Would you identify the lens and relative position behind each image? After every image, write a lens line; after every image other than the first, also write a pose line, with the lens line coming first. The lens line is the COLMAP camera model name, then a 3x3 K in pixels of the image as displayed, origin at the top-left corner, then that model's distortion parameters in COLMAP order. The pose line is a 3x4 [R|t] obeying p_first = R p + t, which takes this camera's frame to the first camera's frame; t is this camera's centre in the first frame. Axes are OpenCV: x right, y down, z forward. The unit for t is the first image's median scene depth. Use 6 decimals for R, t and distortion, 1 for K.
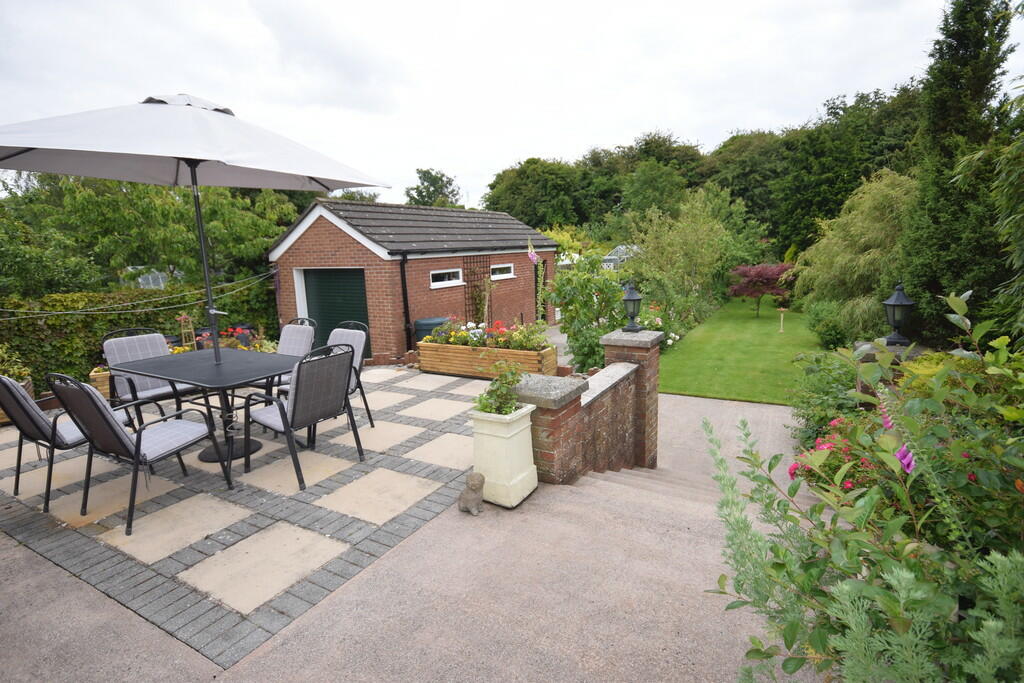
lens RADIAL K [[516.2, 0, 512.0], [0, 516.2, 341.5], [0, 0, 1]] dist [0.008348, 0.000984]
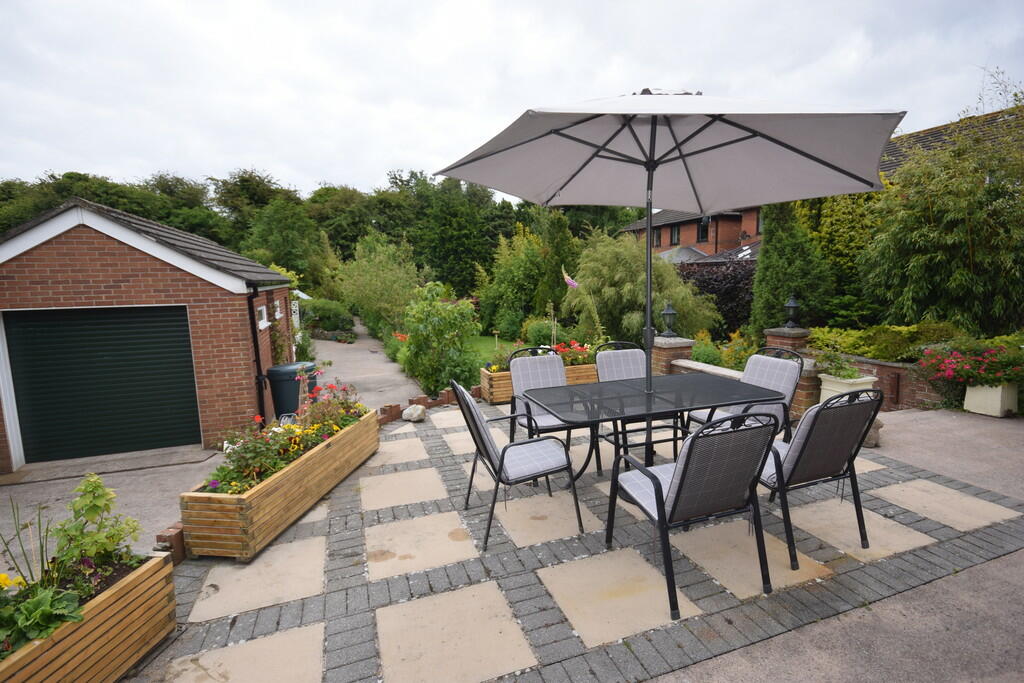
lens RADIAL K [[488.0, 0, 512.0], [0, 488.0, 341.5], [0, 0, 1]] dist [0.006613, 0.001084]
pose [[0.650212, -0.079923, 0.755538, -0.273842], [0.135508, 0.990706, -0.011817, -0.013189], [-0.747571, 0.110065, 0.654999, 0.127585]]
